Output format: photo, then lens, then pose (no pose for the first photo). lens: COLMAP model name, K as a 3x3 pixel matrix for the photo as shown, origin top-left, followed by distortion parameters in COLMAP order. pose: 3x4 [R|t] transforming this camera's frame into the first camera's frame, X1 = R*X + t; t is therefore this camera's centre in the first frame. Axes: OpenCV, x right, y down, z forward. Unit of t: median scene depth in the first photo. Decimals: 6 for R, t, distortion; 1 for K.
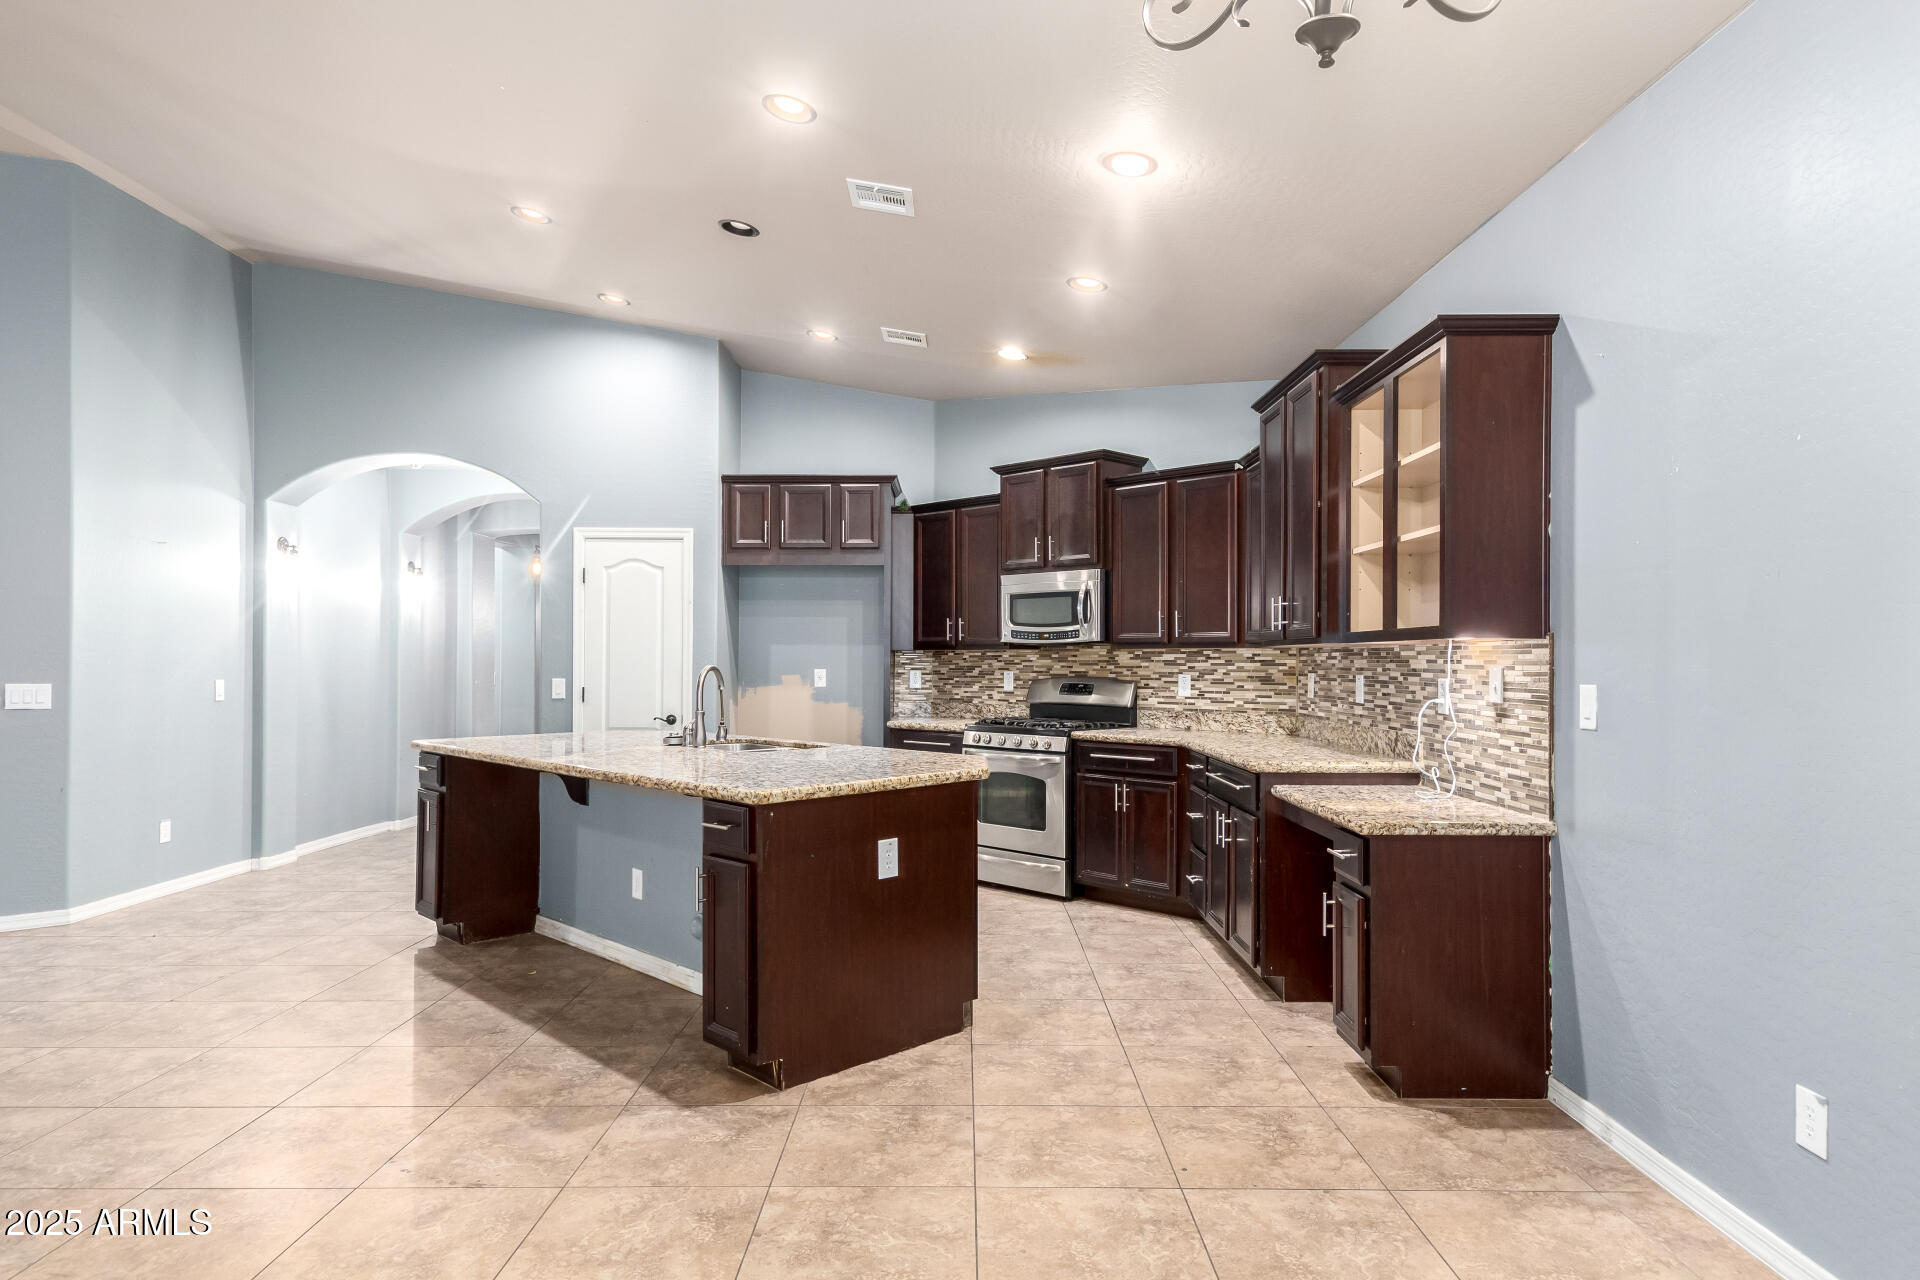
lens RADIAL K [[1123.2, 0, 957.0], [0, 1123.2, 649.2], [0, 0, 1]] dist [0.016380, 0.000090]
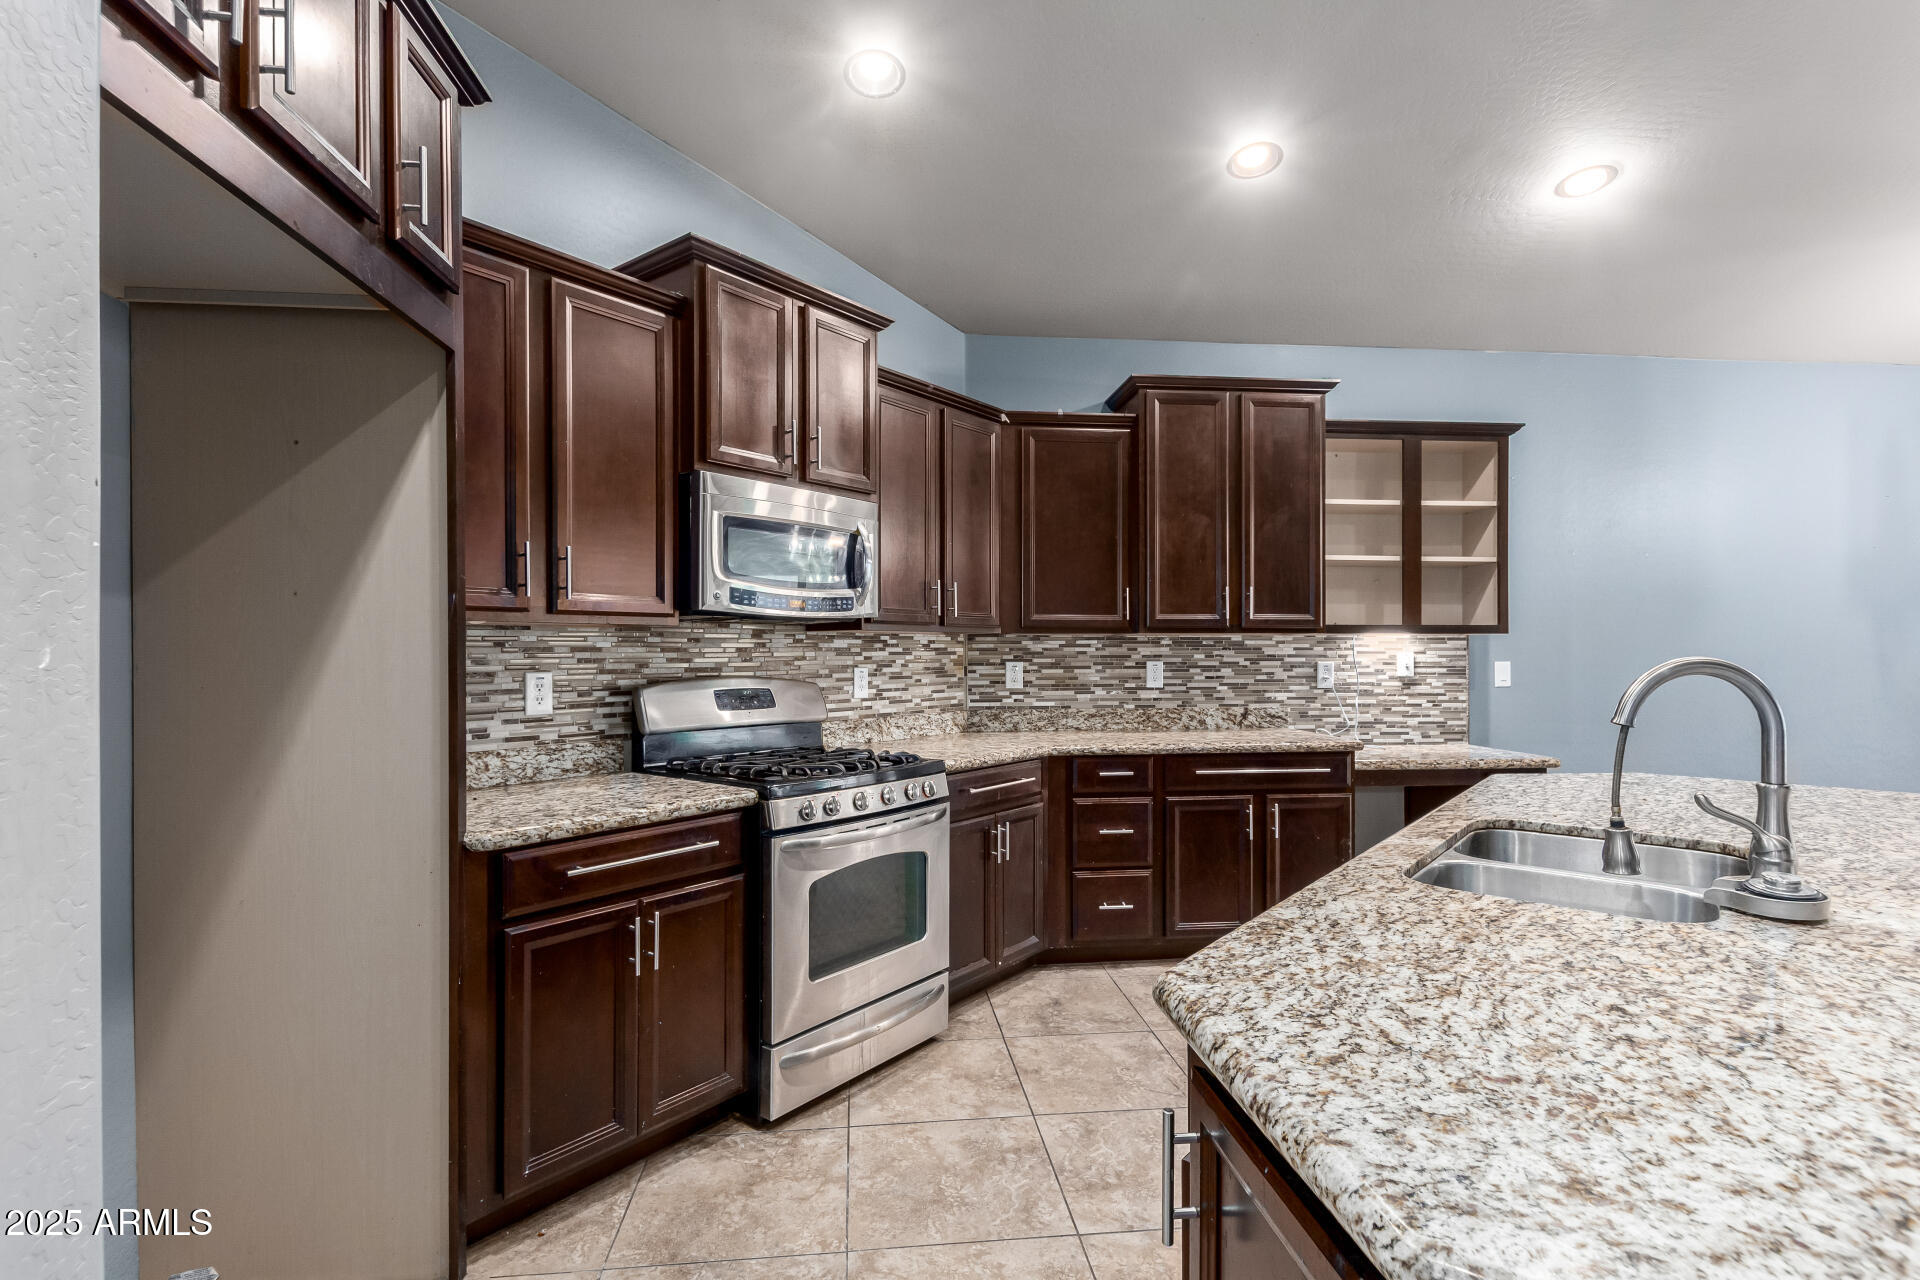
lens RADIAL K [[925.5, 0, 959.6], [0, 925.5, 652.5], [0, 0, 1]] dist [0.016645, -0.000087]
pose [[-0.112698, -0.004249, 0.993620, -0.401862], [-0.008740, 0.999956, 0.003285, 0.010235], [-0.993591, -0.008314, -0.112730, 1.020221]]
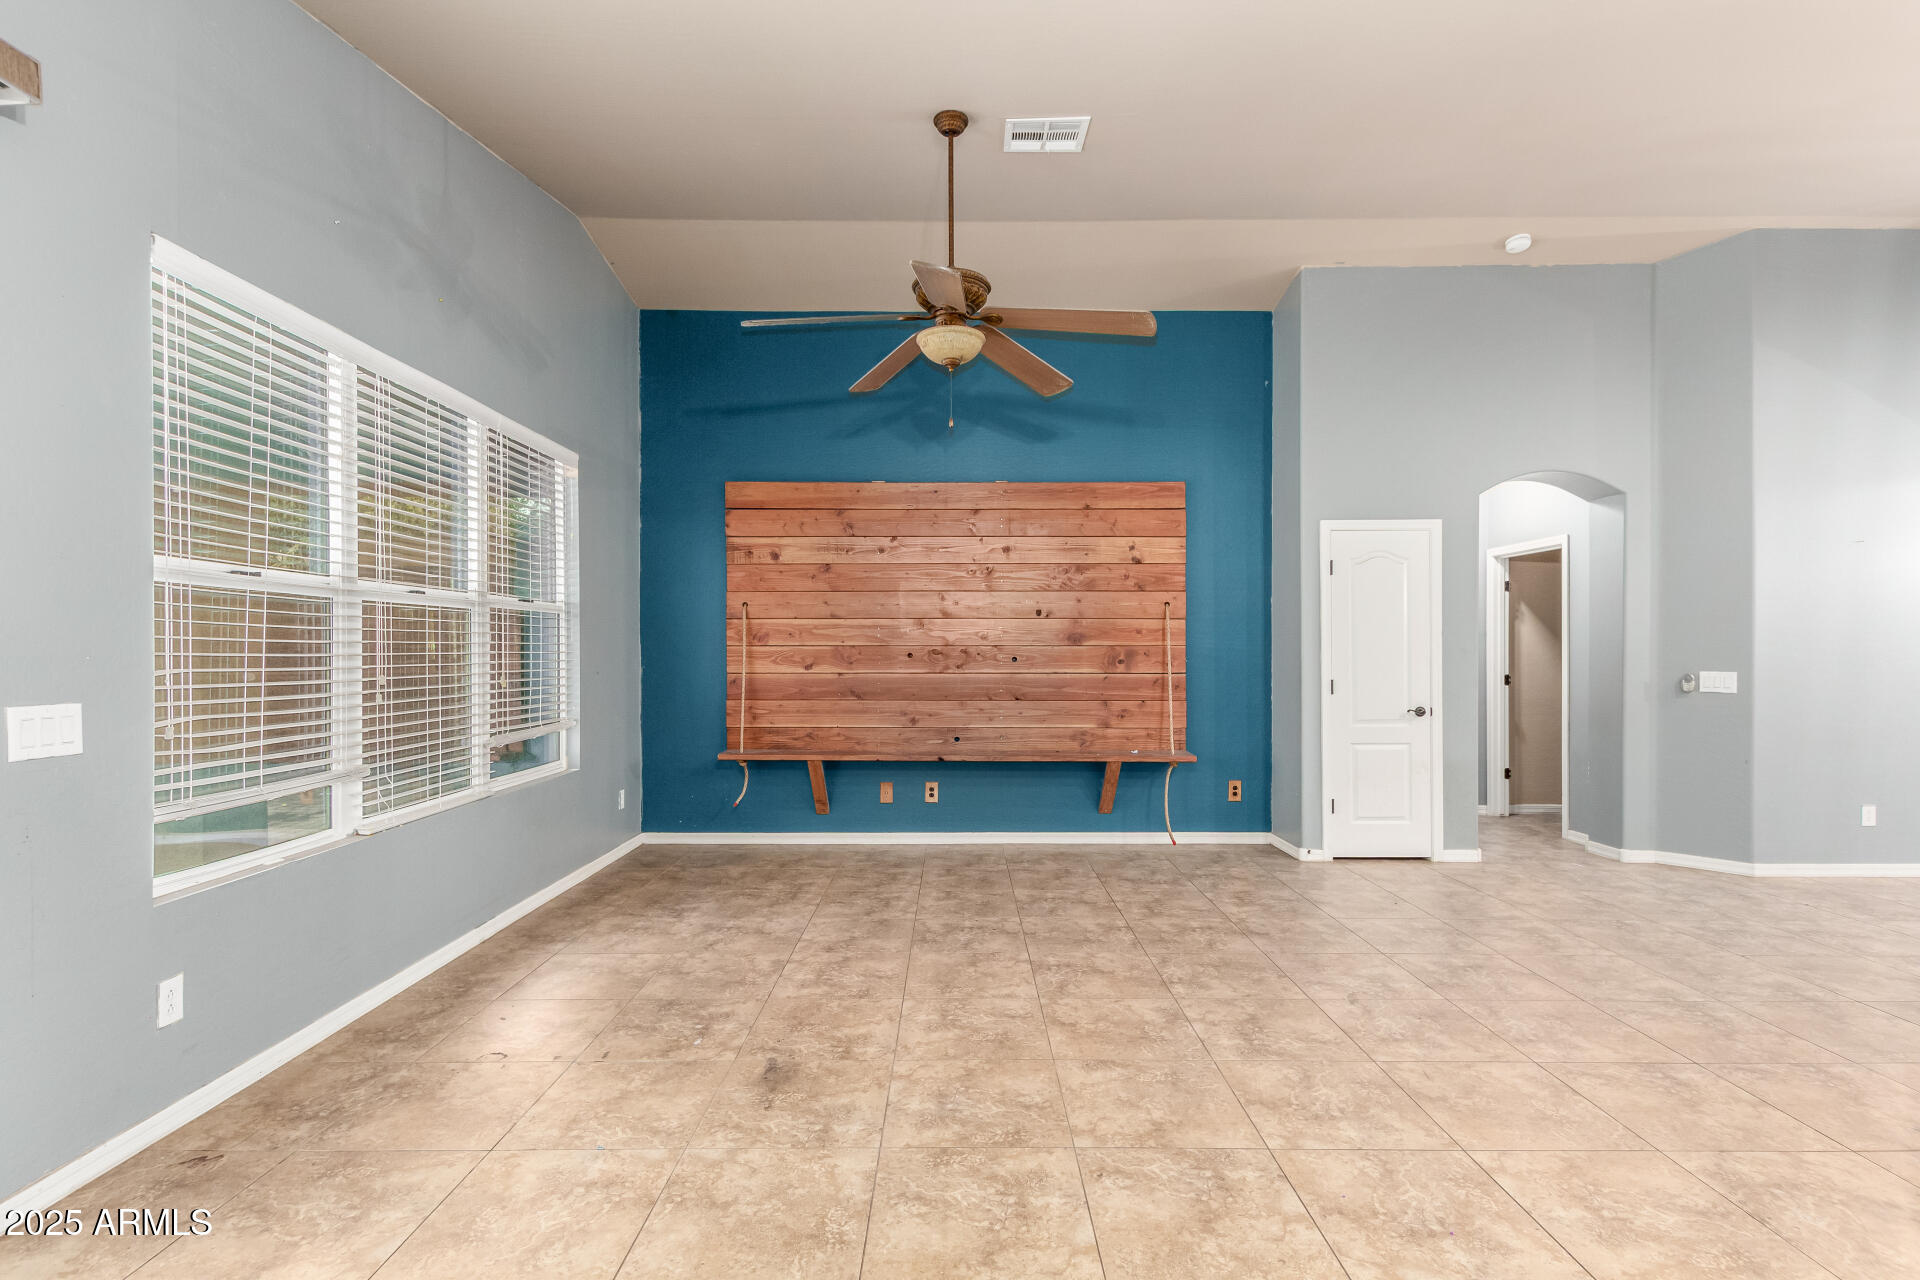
lens RADIAL K [[904.2, 0, 957.2], [0, 904.2, 650.2], [0, 0, 1]] dist [0.016439, -0.006838]
pose [[0.006154, -0.002292, -0.999978, 0.146100], [0.009336, 0.999954, -0.002235, 0.000938], [0.999937, -0.009322, 0.006175, 0.152295]]
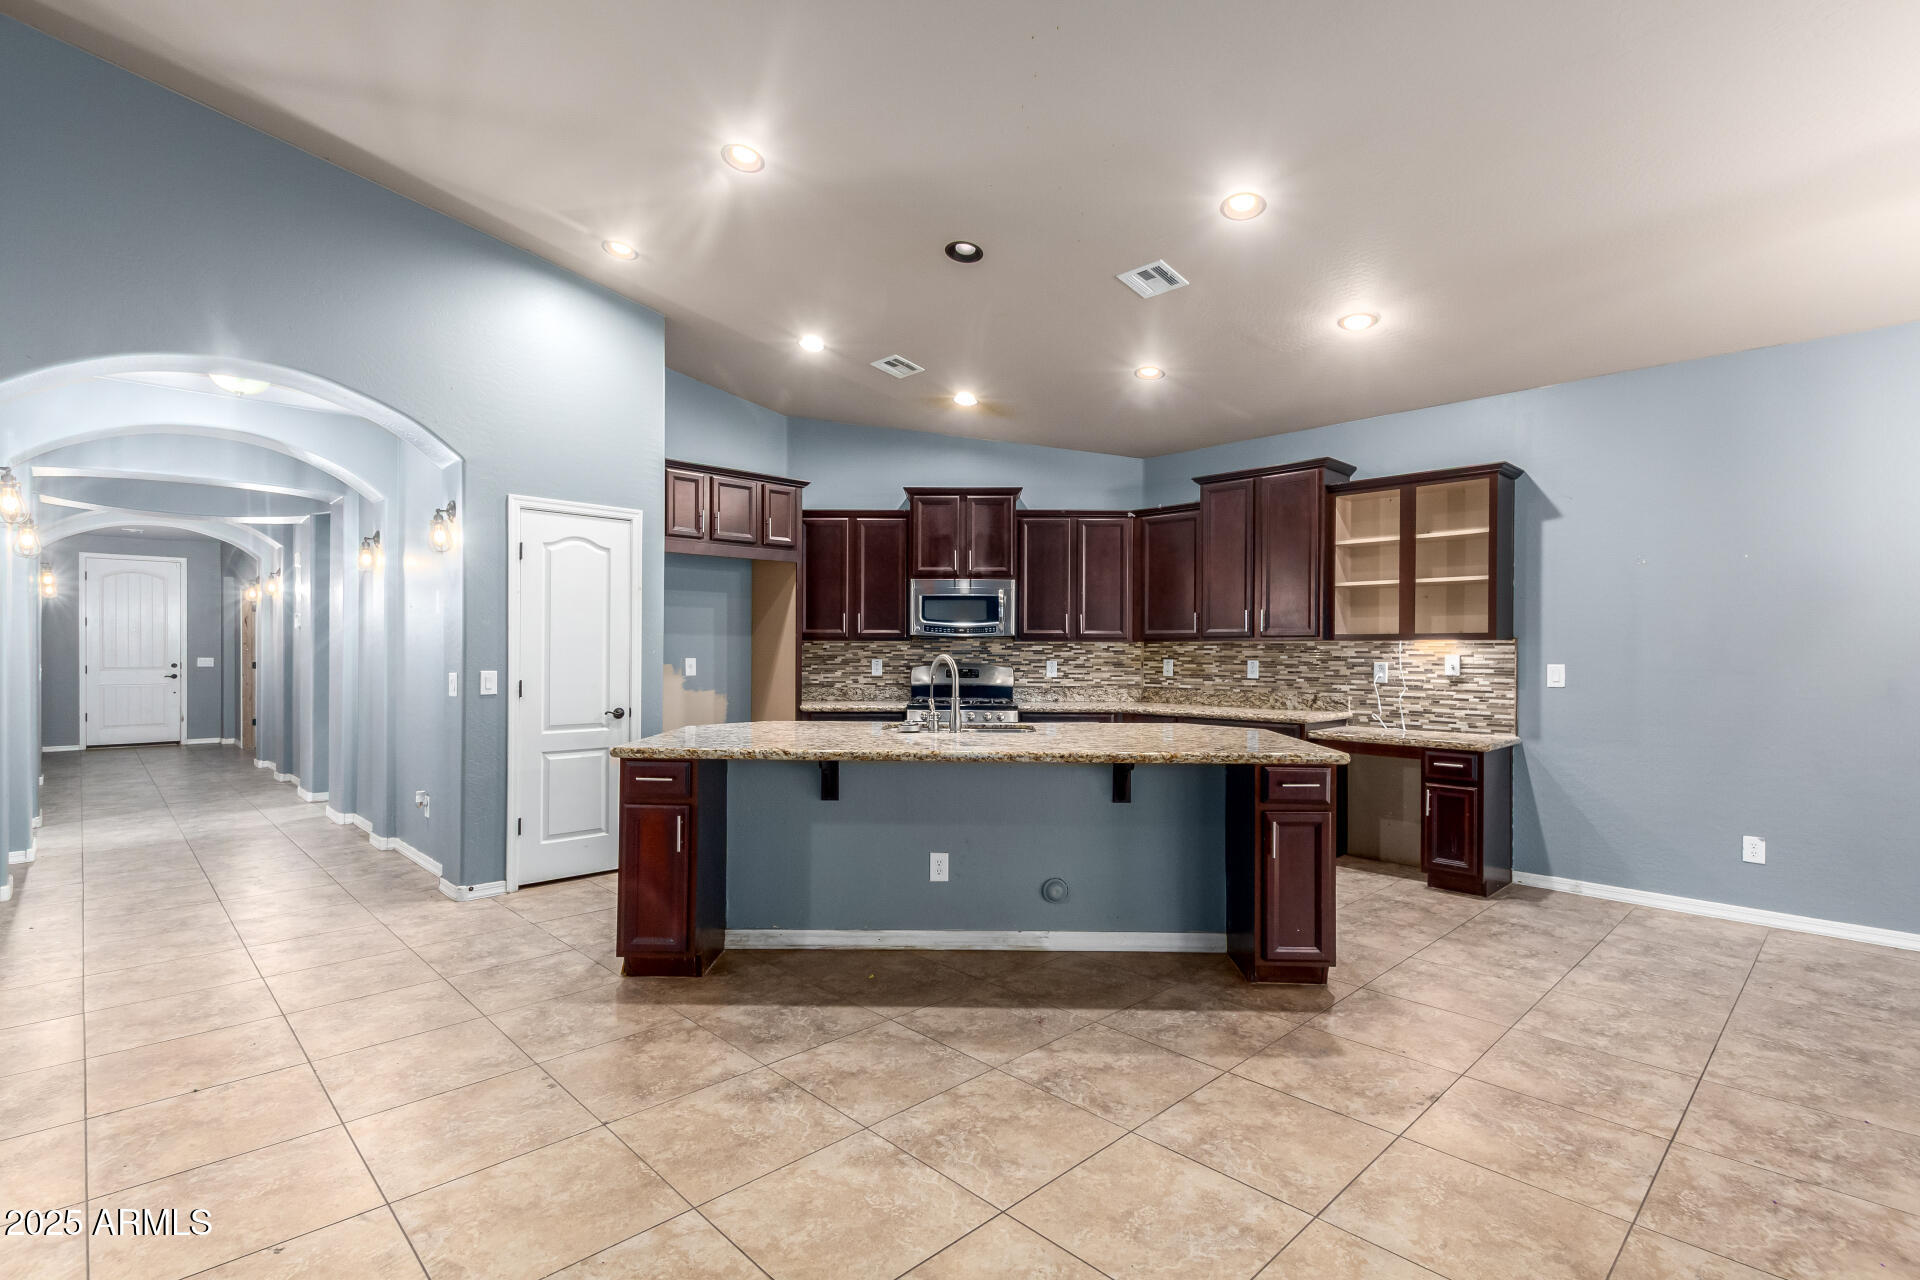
lens RADIAL K [[904.2, 0, 957.2], [0, 904.2, 650.2], [0, 0, 1]] dist [0.016439, -0.006838]
pose [[0.716480, 0.001285, 0.697606, -0.650752], [-0.009349, 0.999926, 0.007760, 0.002148], [-0.697545, -0.012082, 0.716439, 0.302572]]
